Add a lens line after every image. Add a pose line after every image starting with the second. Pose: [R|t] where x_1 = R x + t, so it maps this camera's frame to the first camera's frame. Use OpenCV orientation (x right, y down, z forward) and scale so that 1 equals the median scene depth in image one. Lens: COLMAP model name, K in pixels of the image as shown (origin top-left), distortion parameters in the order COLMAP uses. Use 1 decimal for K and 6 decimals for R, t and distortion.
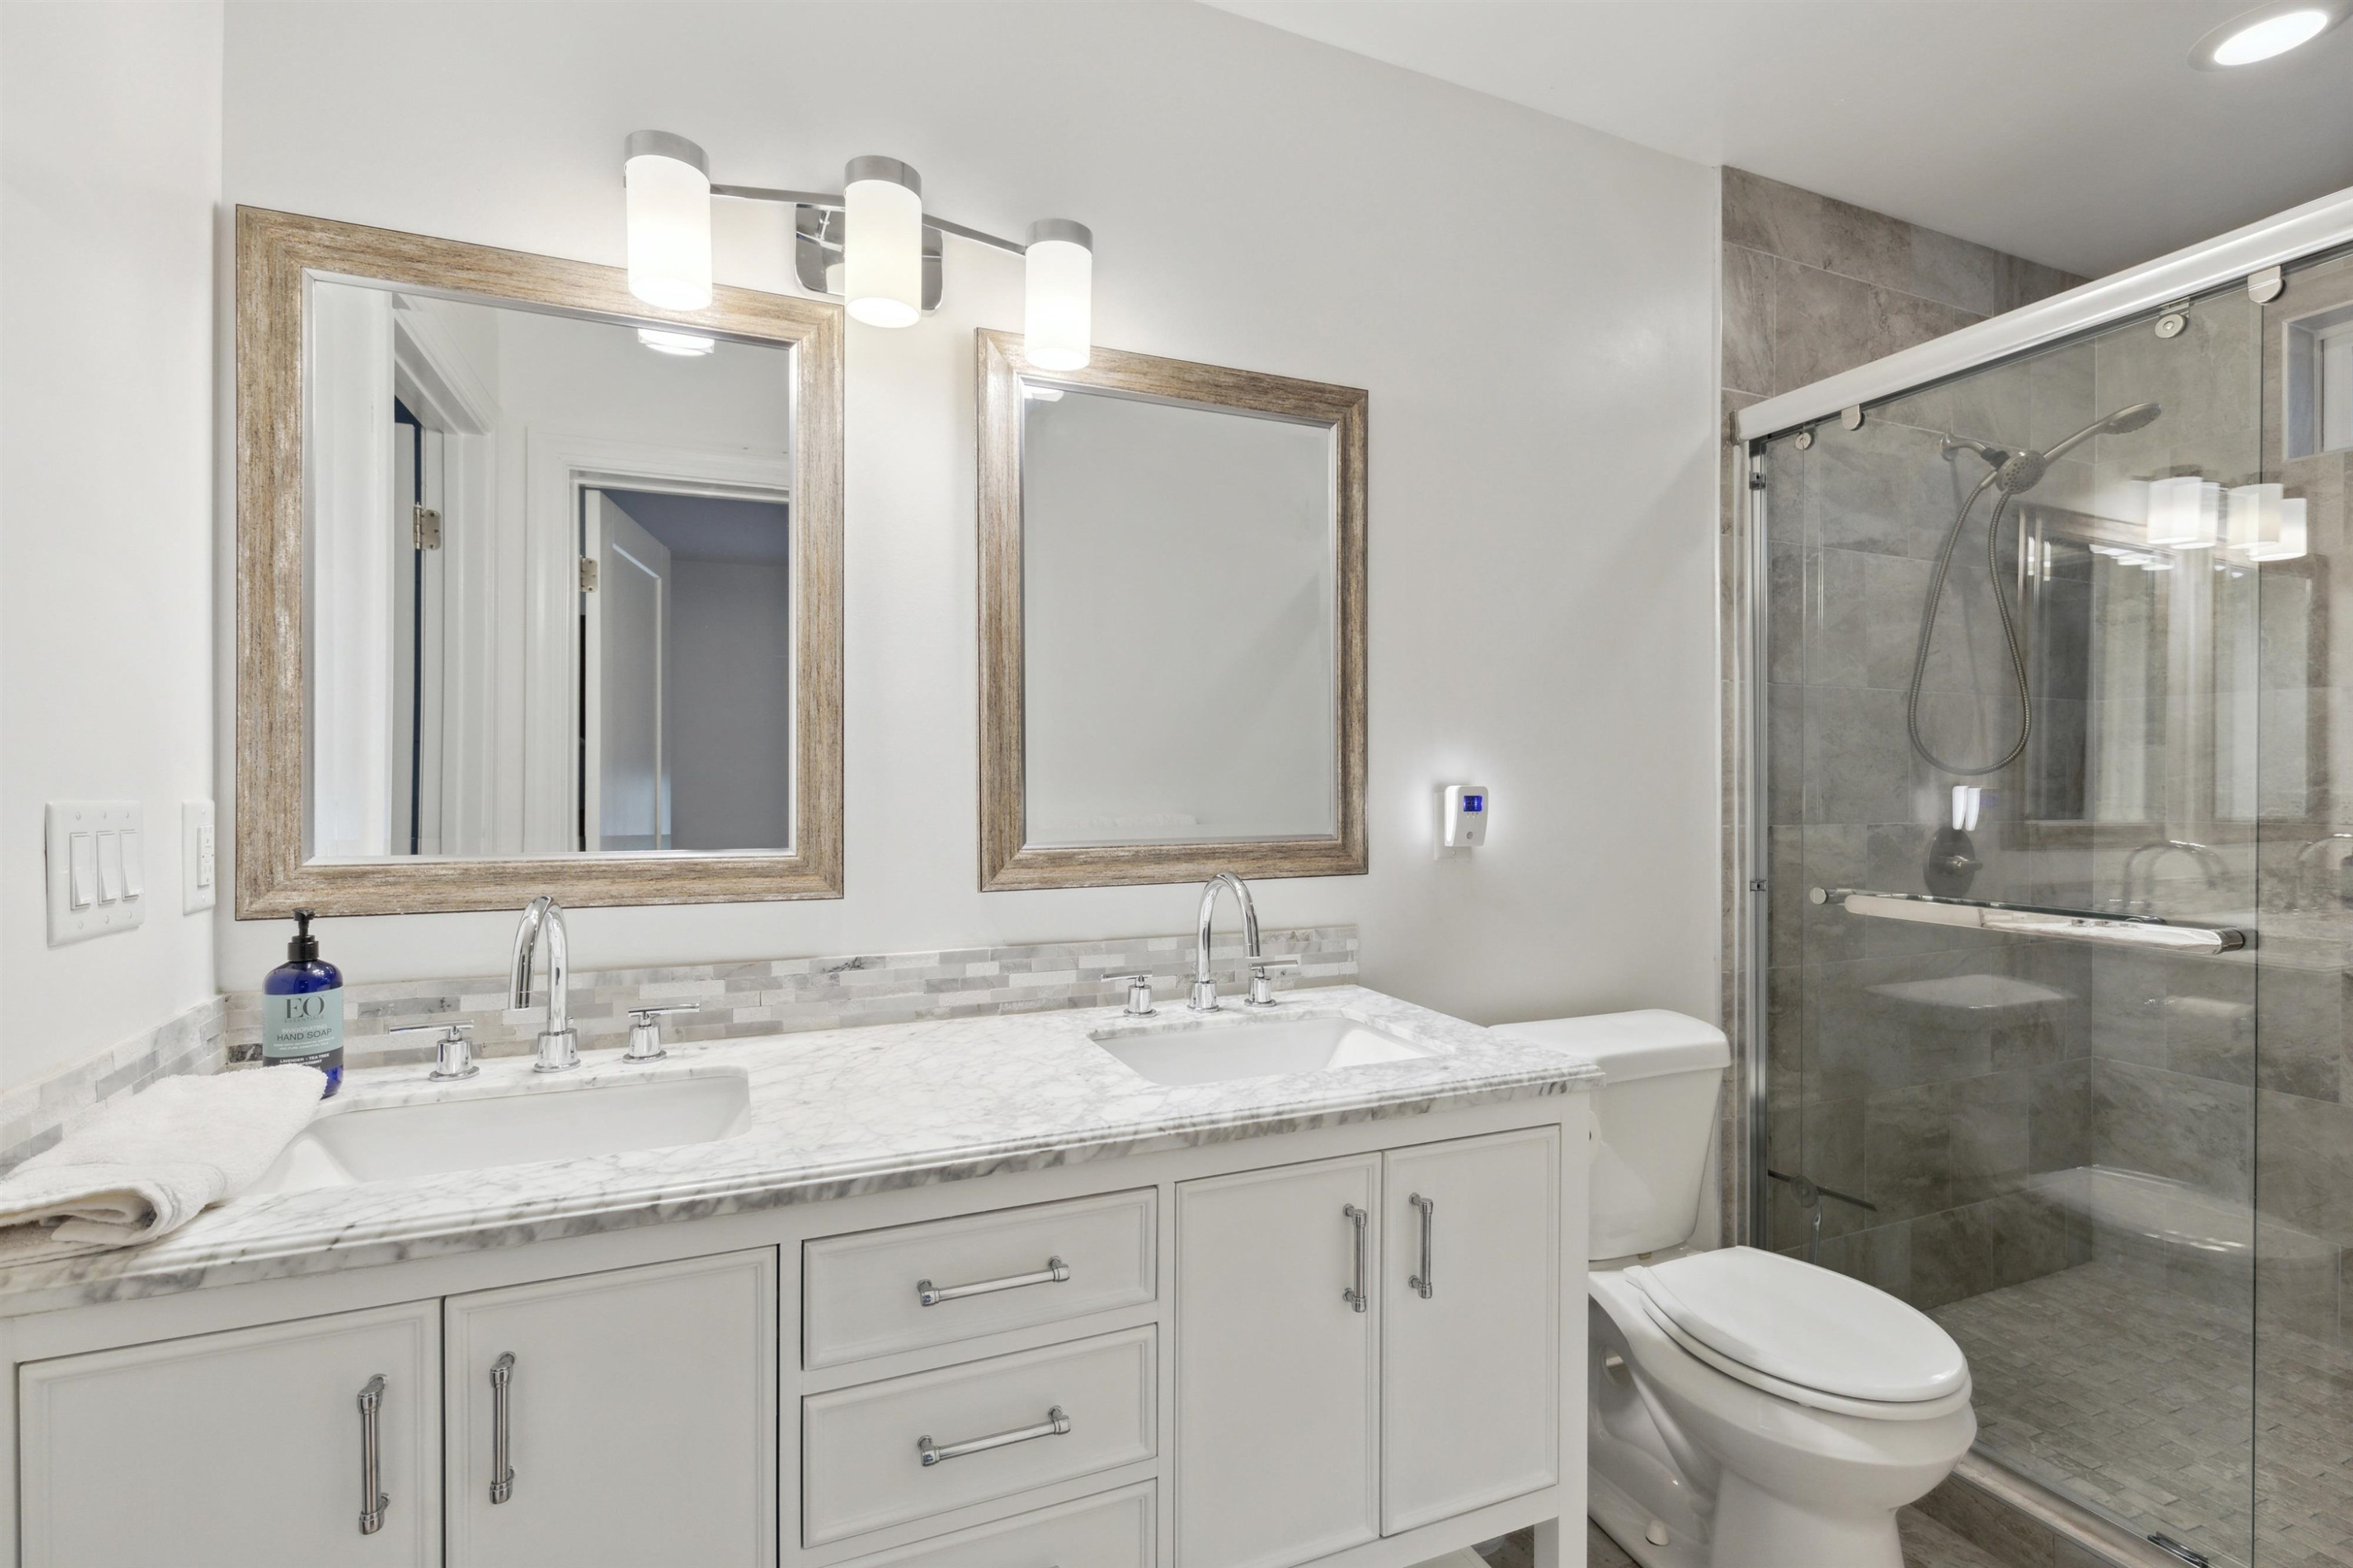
lens RADIAL K [[1108.5, 0, 1186.2], [0, 1108.5, 786.1], [0, 0, 1]] dist [0.014463, -0.004661]
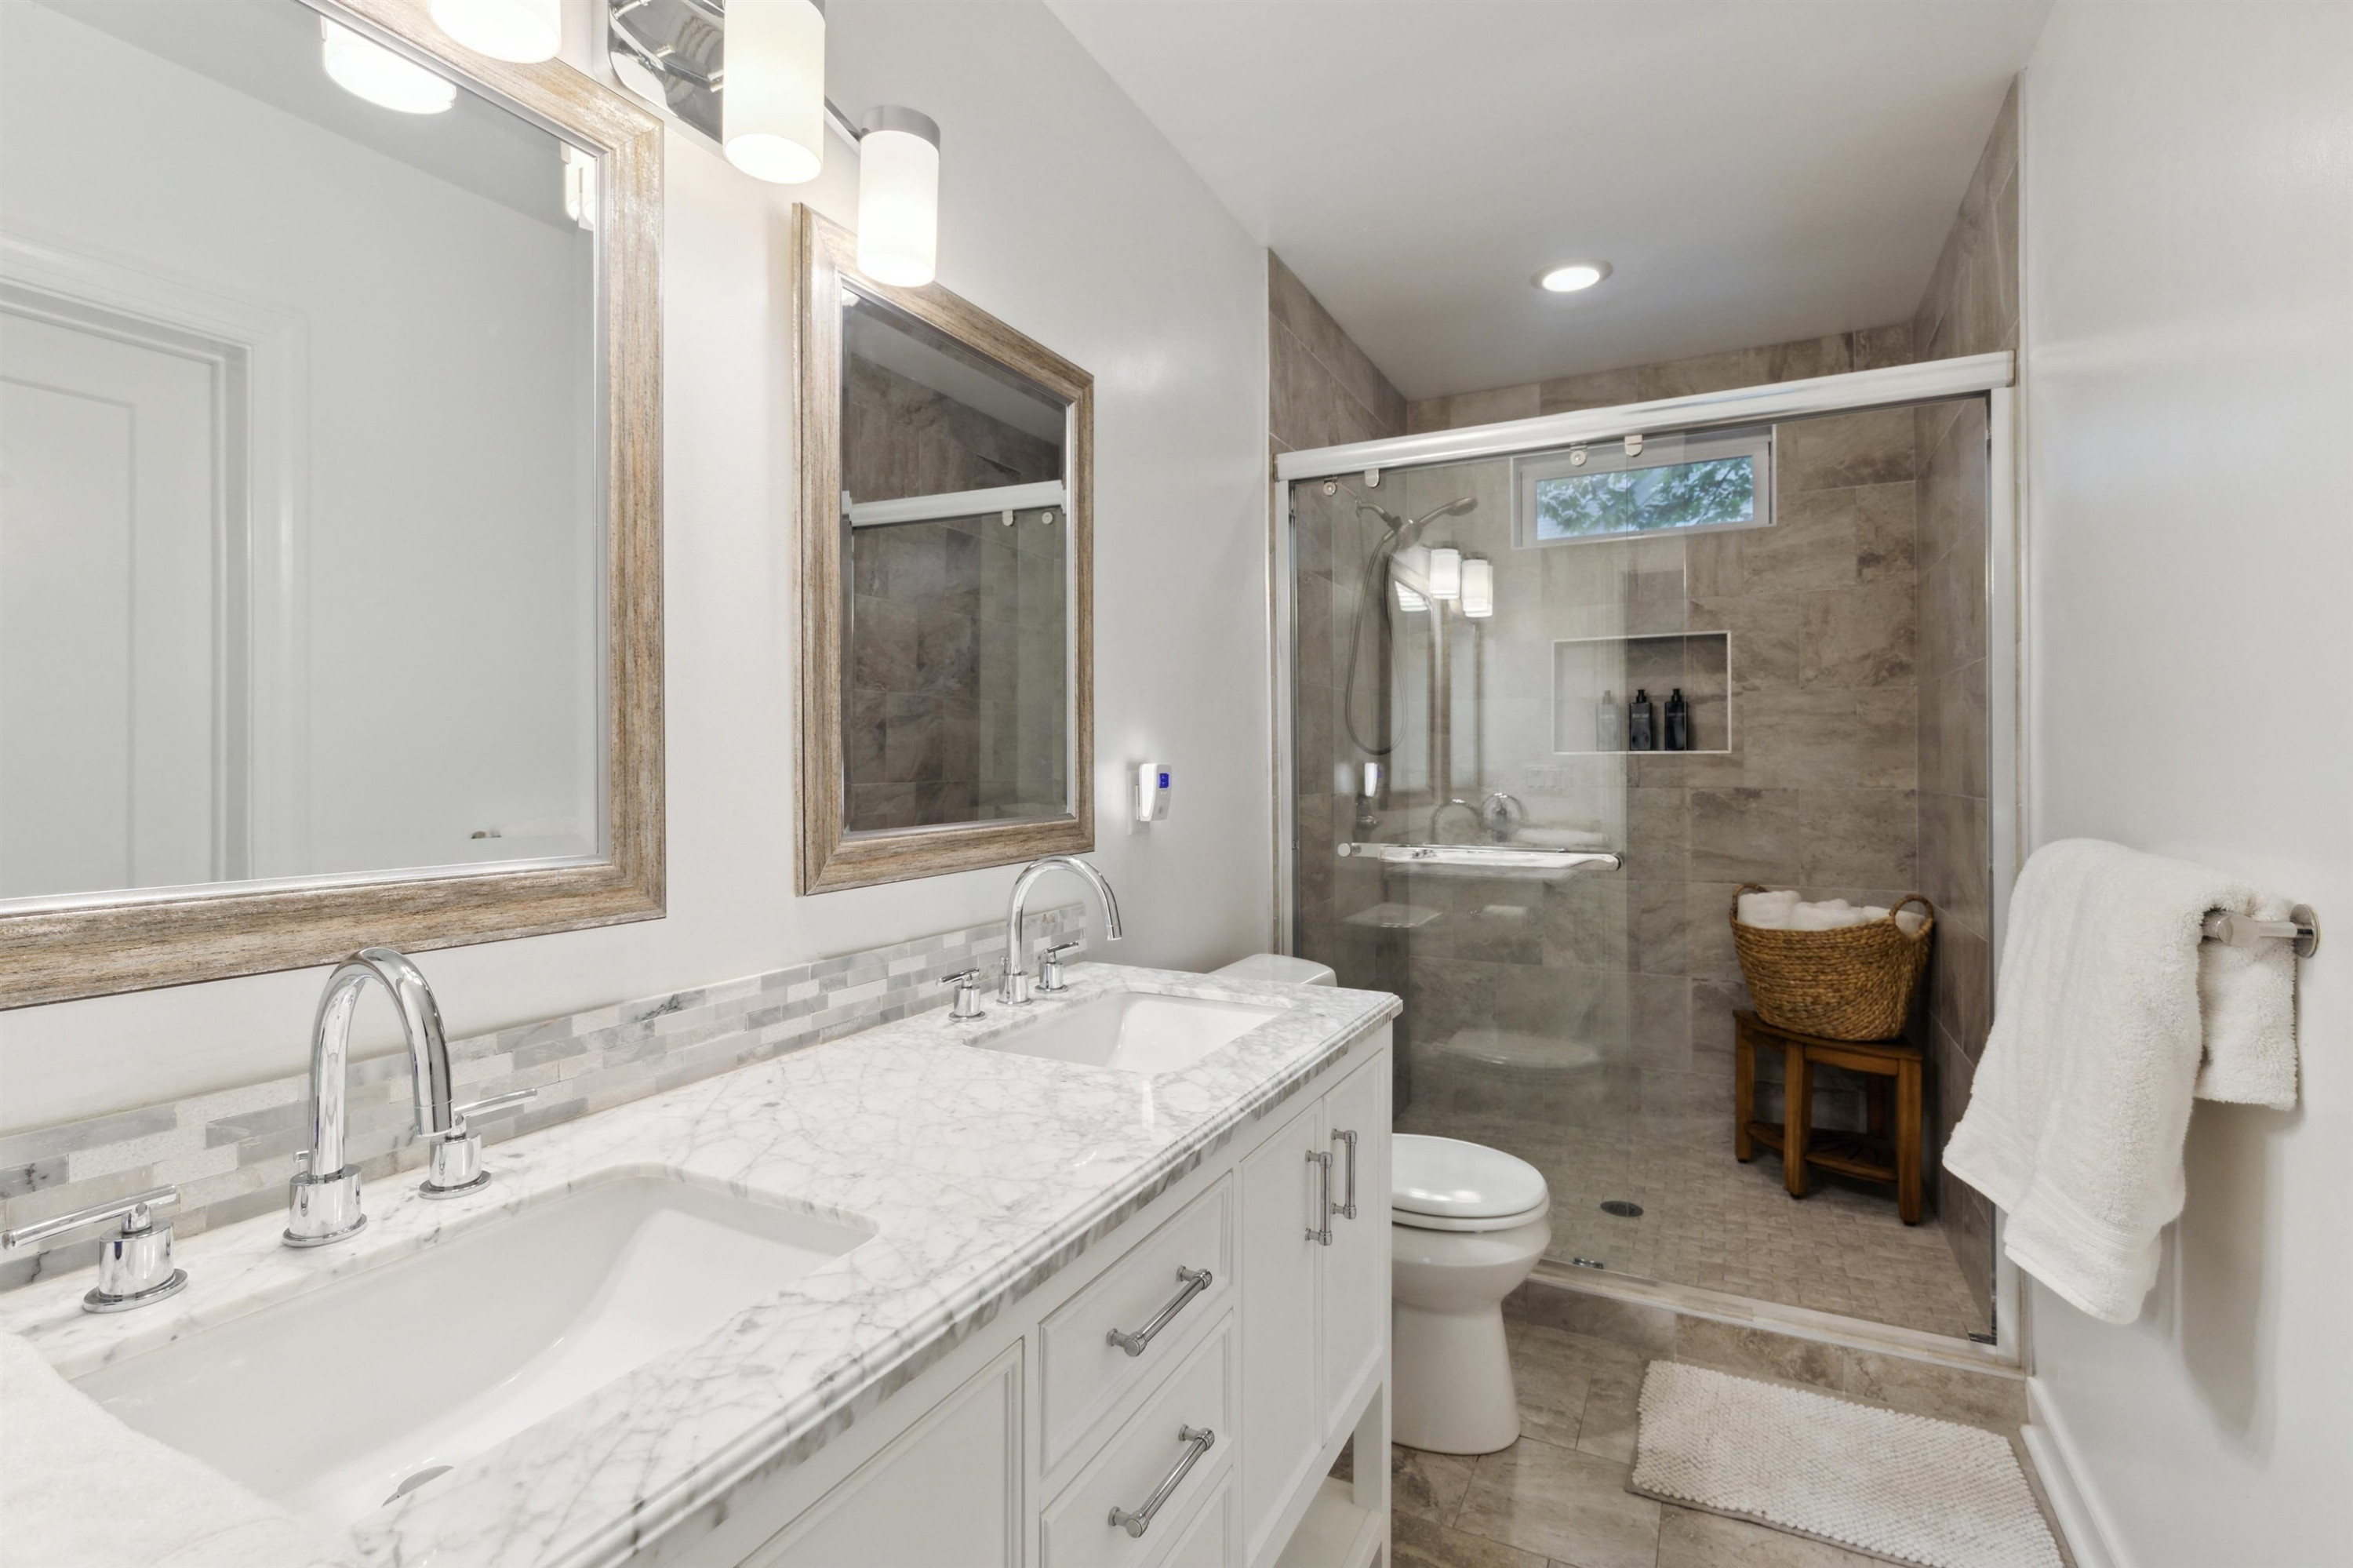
lens RADIAL K [[1108.5, 0, 1194.0], [0, 1108.5, 760.7], [0, 0, 1]] dist [0.014463, -0.004661]
pose [[0.763417, -0.002025, 0.645903, -0.514758], [0.005529, 0.999979, -0.003399, 0.000655], [-0.645883, 0.006166, 0.763412, 0.200137]]
